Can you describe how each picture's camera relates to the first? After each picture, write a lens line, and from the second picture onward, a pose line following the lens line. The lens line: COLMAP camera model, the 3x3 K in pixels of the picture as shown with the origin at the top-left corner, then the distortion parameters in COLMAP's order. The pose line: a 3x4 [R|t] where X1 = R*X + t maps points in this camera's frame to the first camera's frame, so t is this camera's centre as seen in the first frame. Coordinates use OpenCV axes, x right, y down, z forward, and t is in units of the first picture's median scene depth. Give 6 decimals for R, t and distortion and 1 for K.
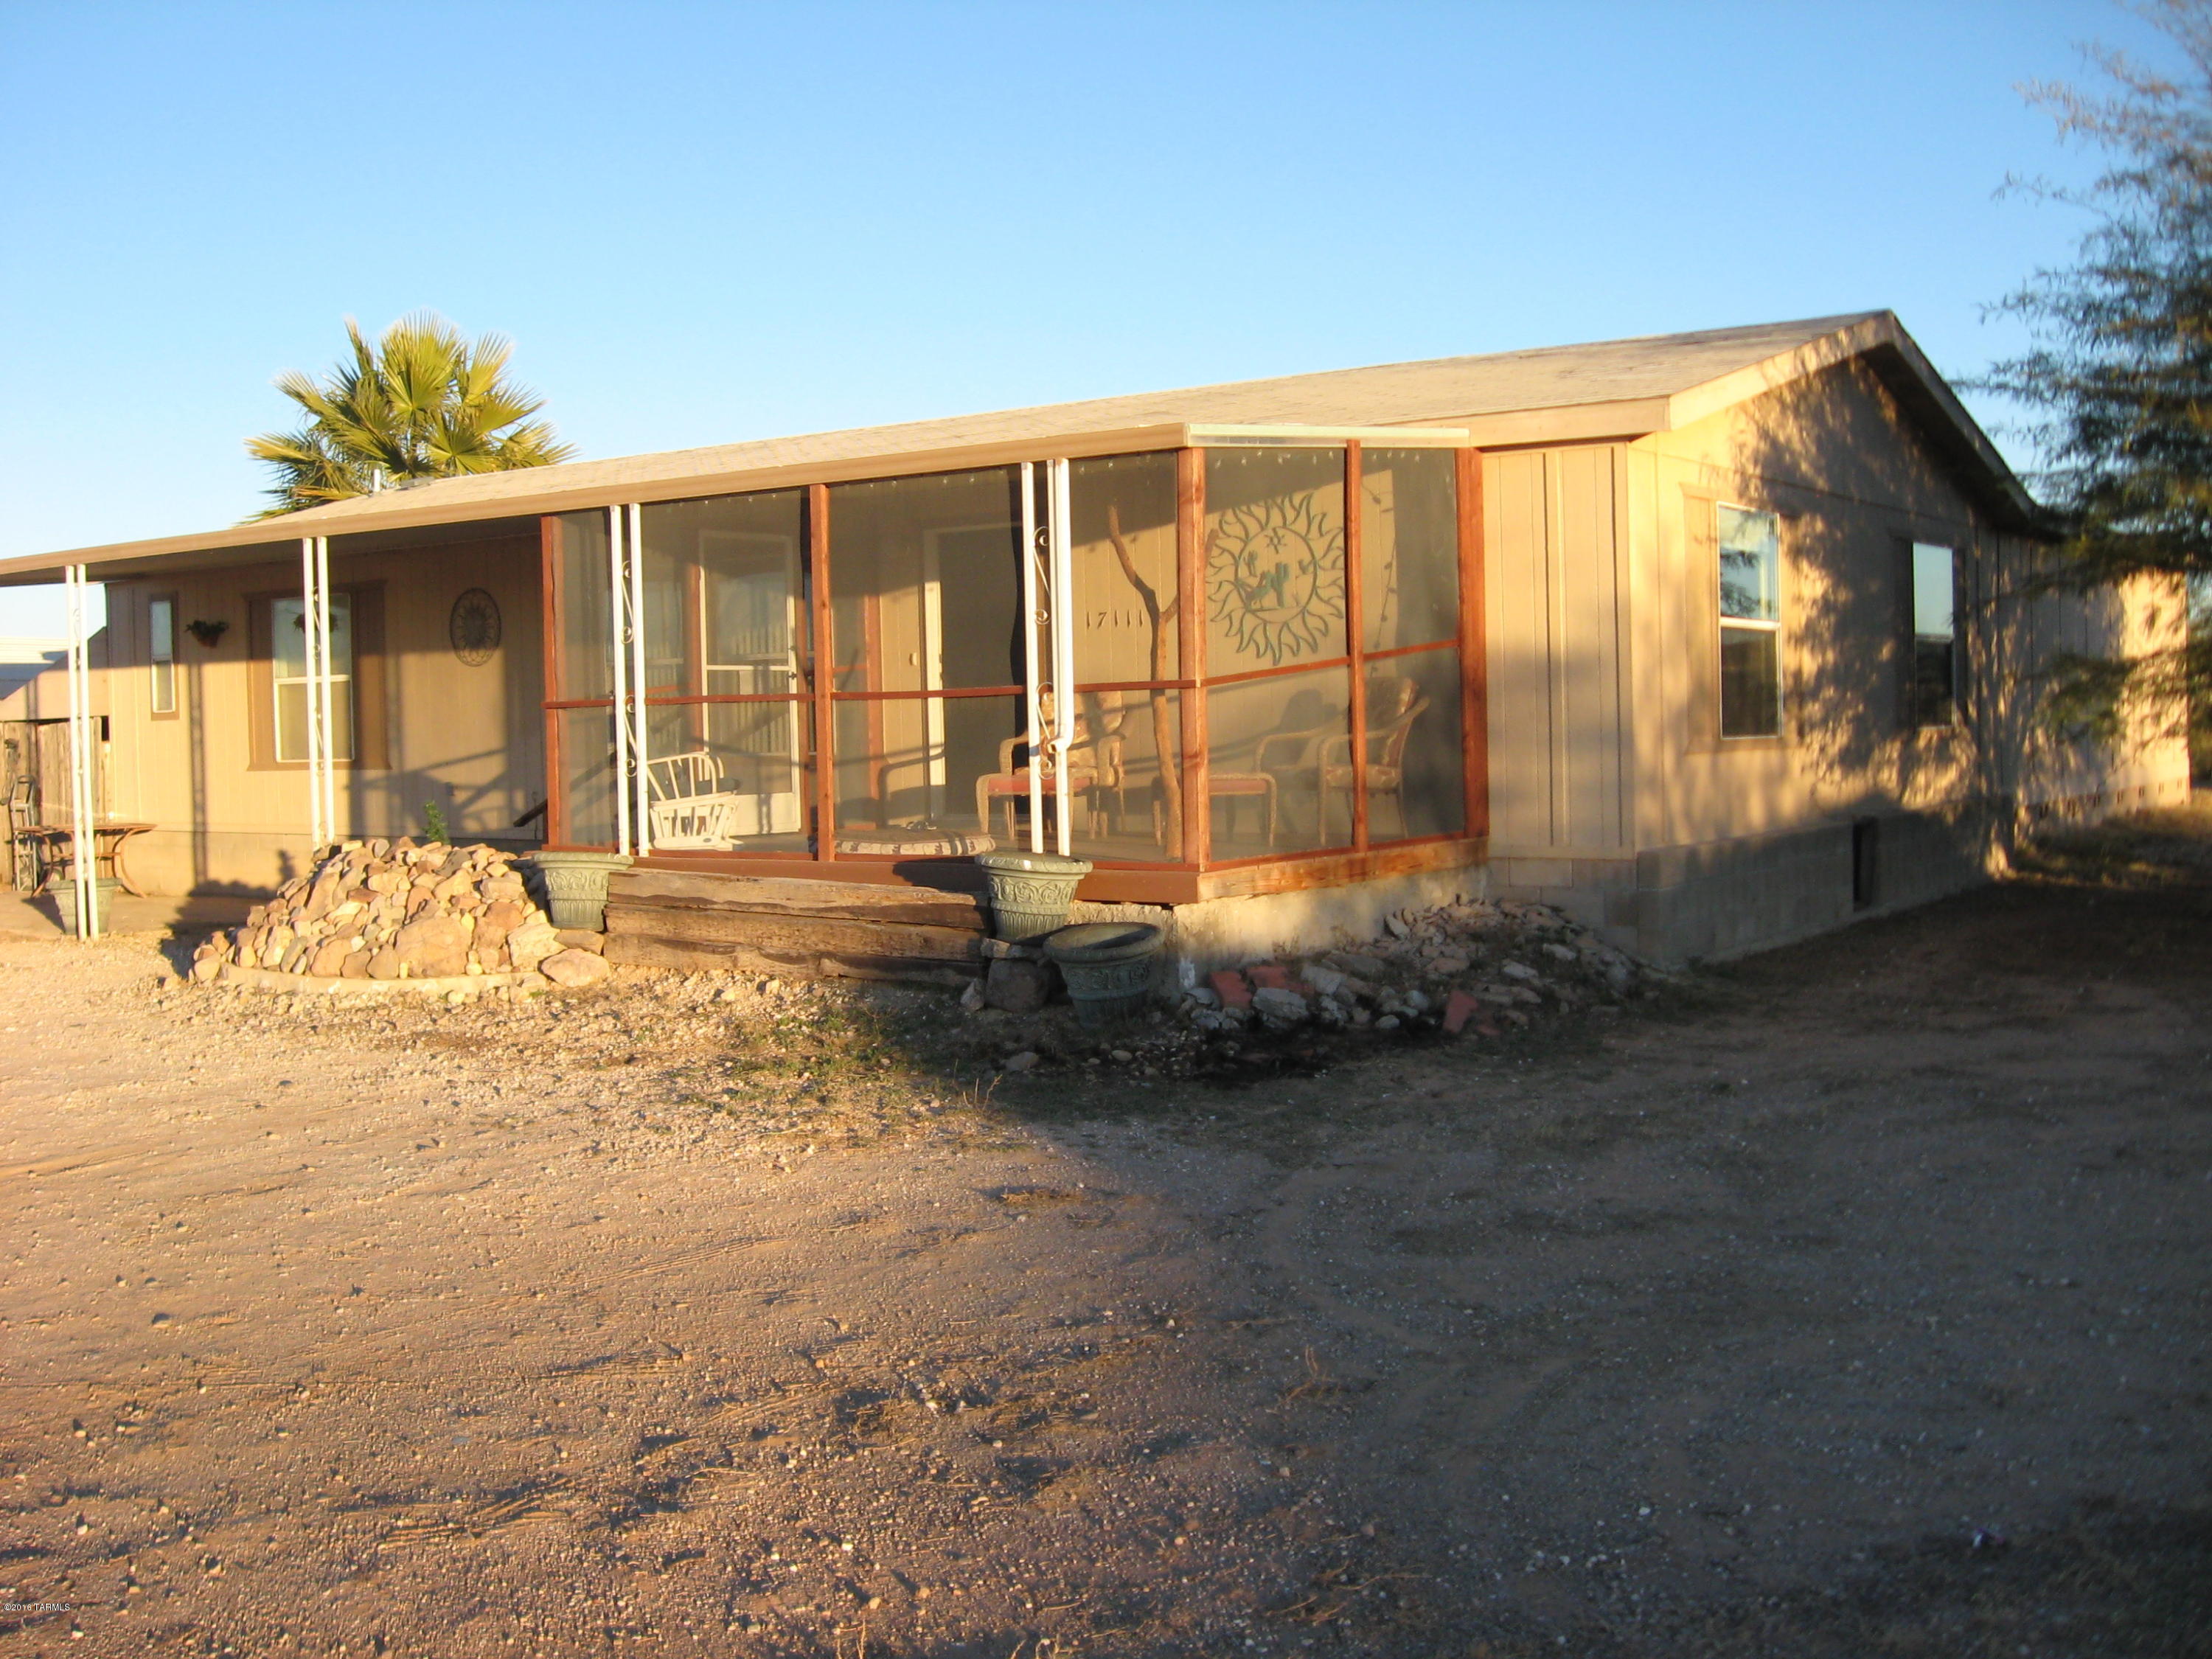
lens RADIAL K [[2296.7, 0, 1117.8], [0, 2296.7, 835.1], [0, 0, 1]] dist [-0.114231, 0.000000]
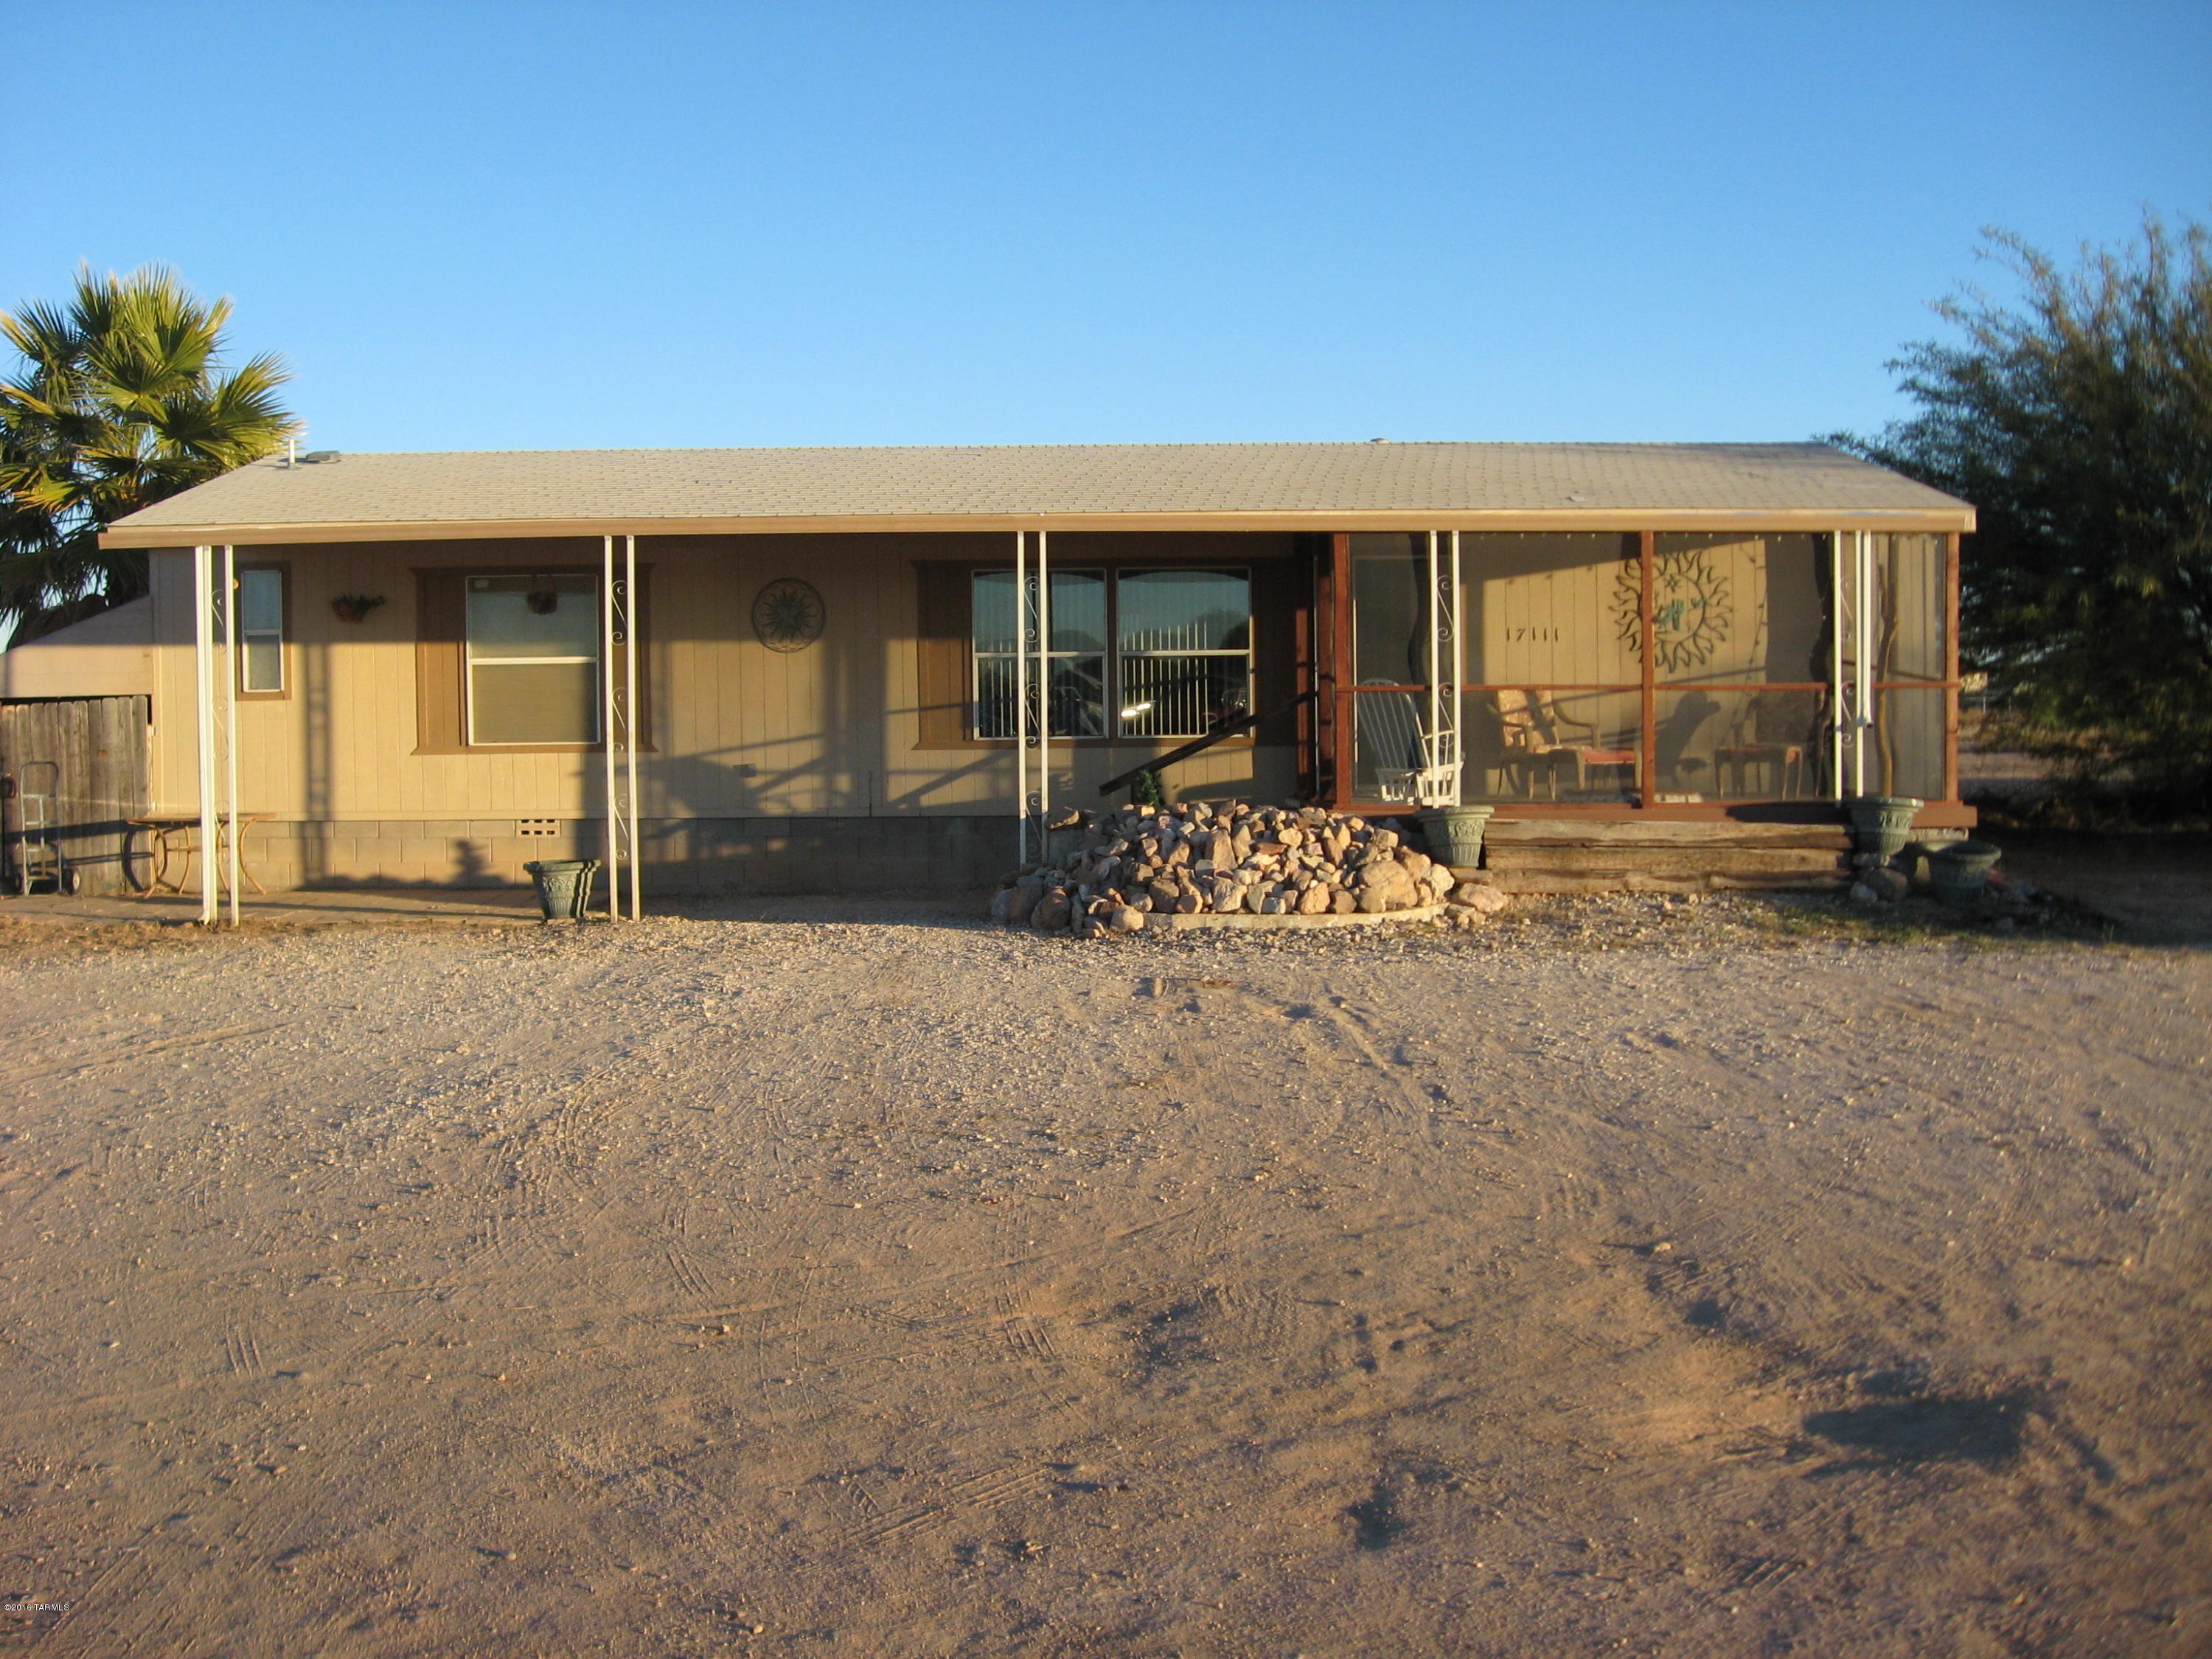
lens RADIAL K [[2296.7, 0, 1101.2], [0, 2296.7, 824.8], [0, 0, 1]] dist [-0.114231, 0.000000]
pose [[0.815511, -0.015384, 0.578537, -1.018137], [0.023922, 0.999688, -0.007137, 0.019628], [-0.578247, 0.019660, 0.815625, 0.074987]]
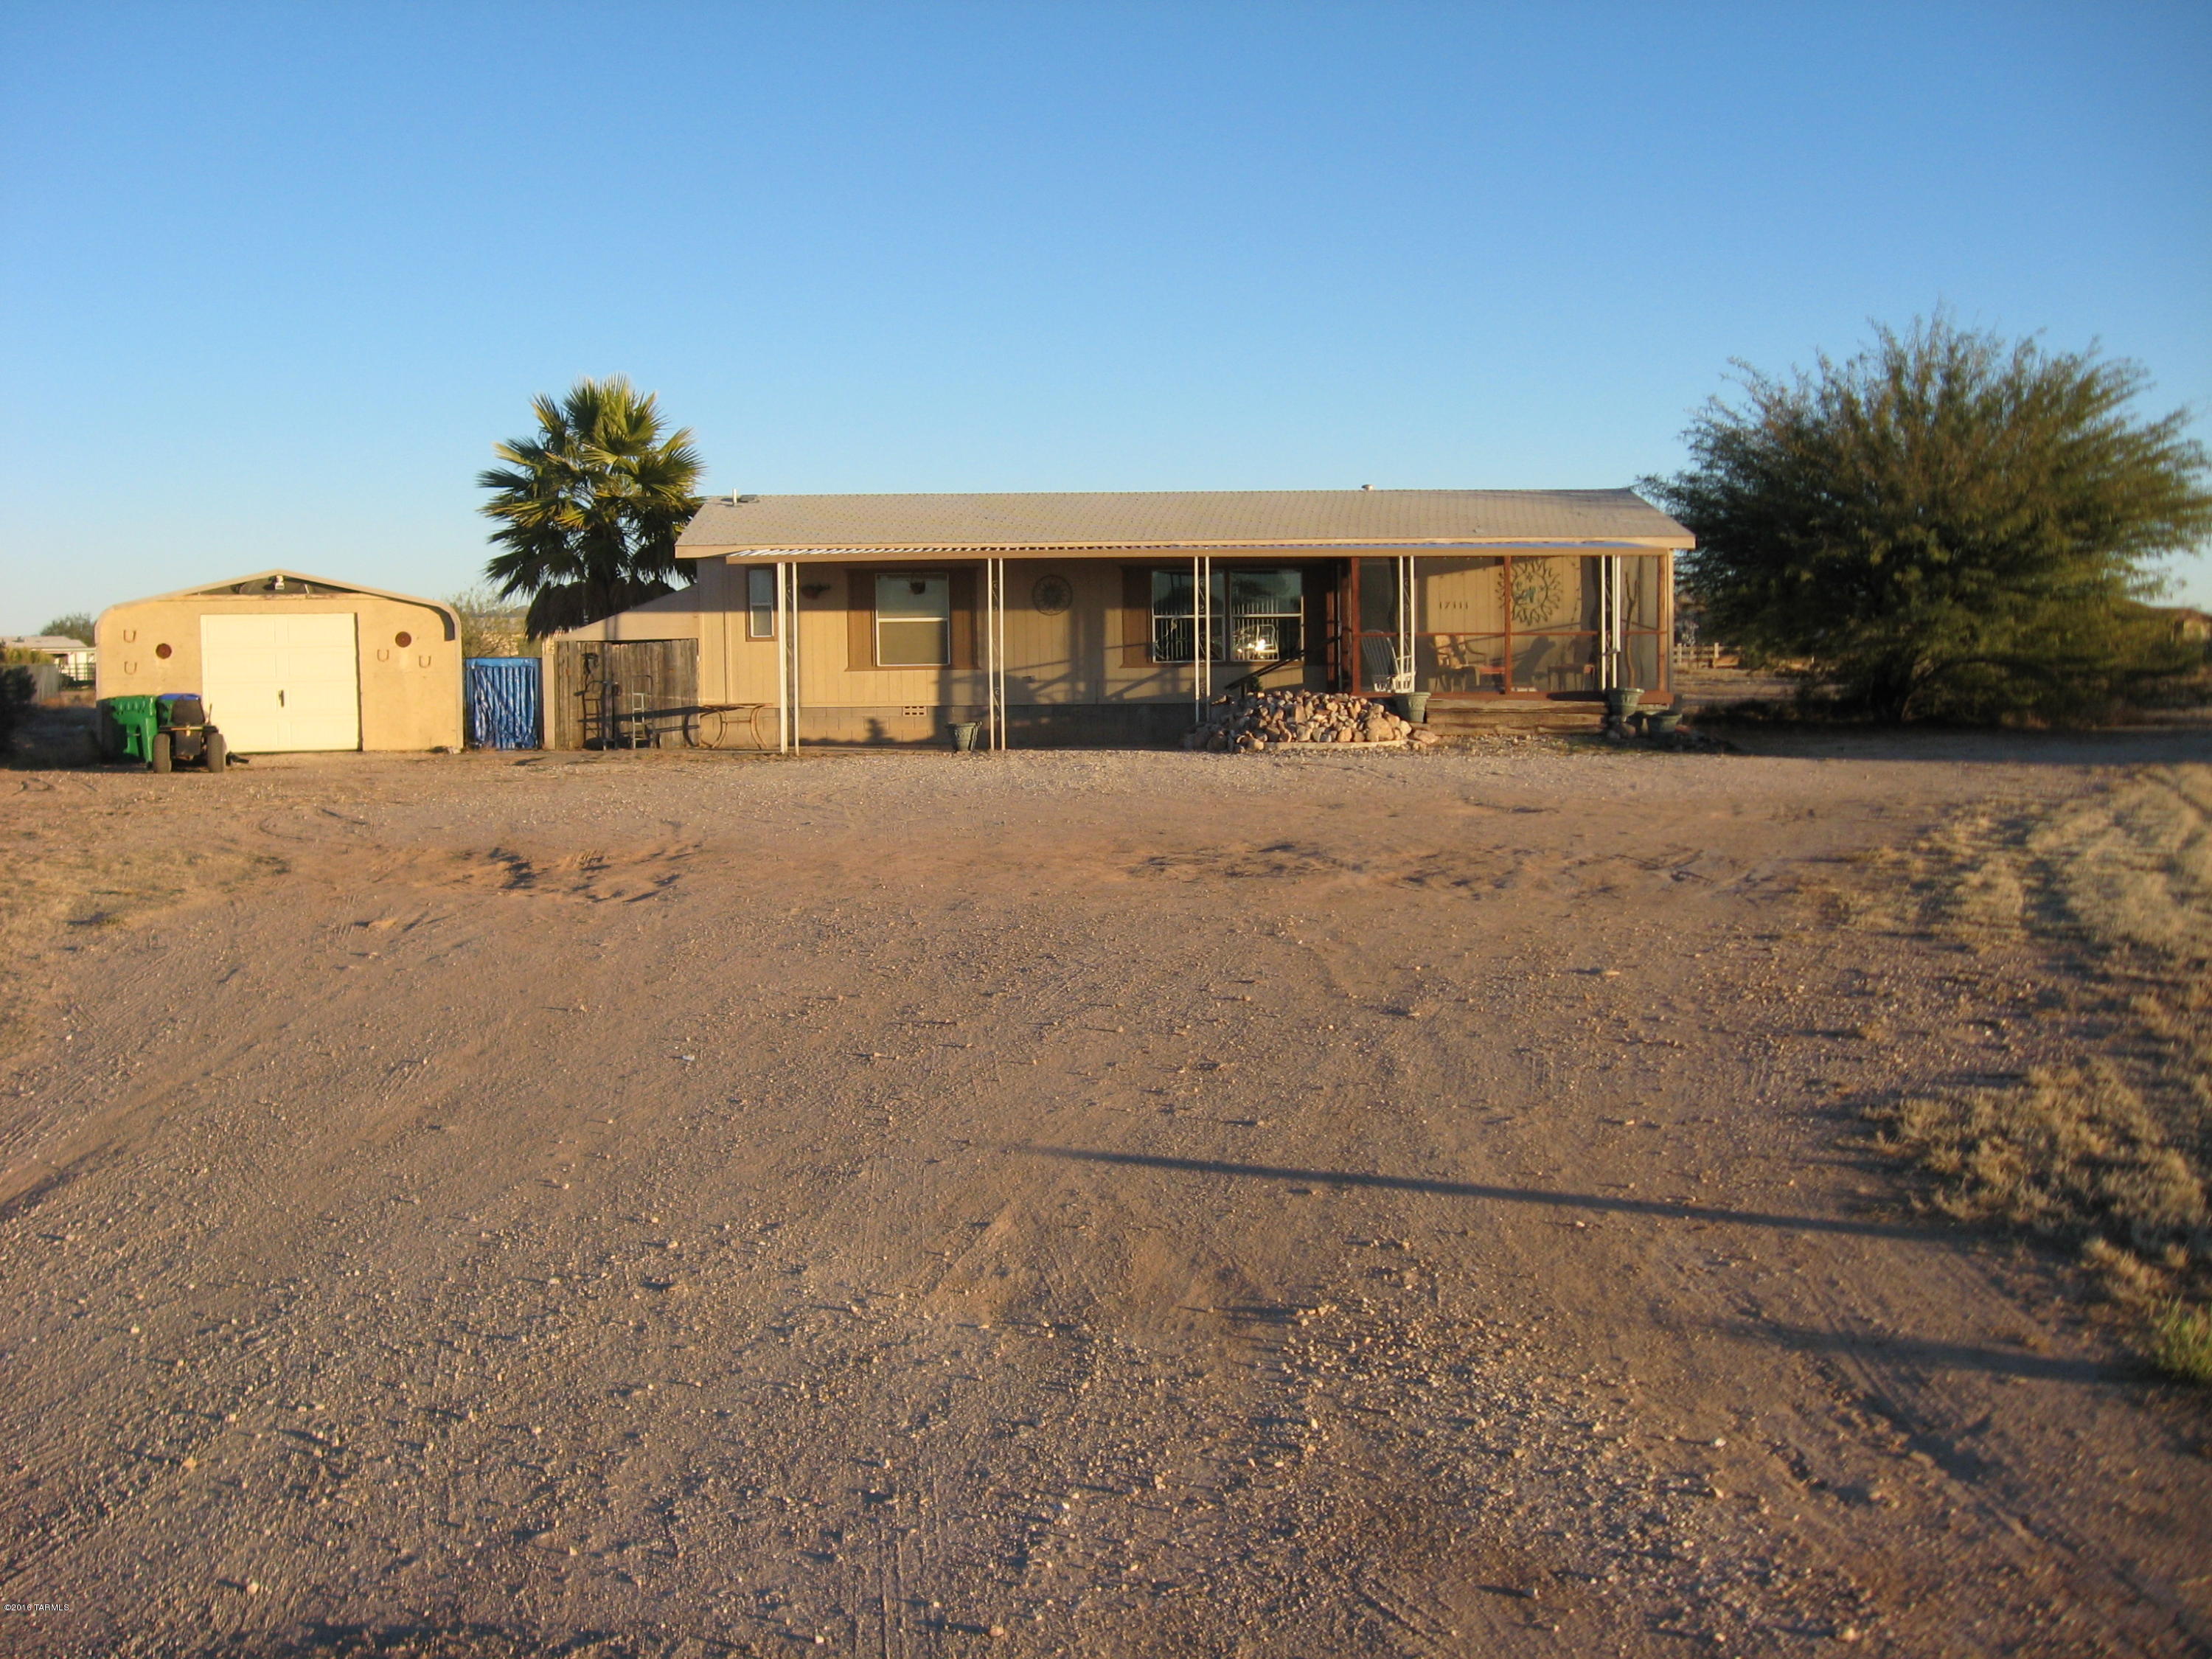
lens RADIAL K [[2296.7, 0, 1116.5], [0, 2296.7, 824.2], [0, 0, 1]] dist [-0.114231, 0.000000]
pose [[0.801702, -0.031419, 0.596897, -1.846387], [0.027269, 0.999500, 0.015985, 0.094636], [-0.597101, 0.003462, 0.802159, -0.782405]]
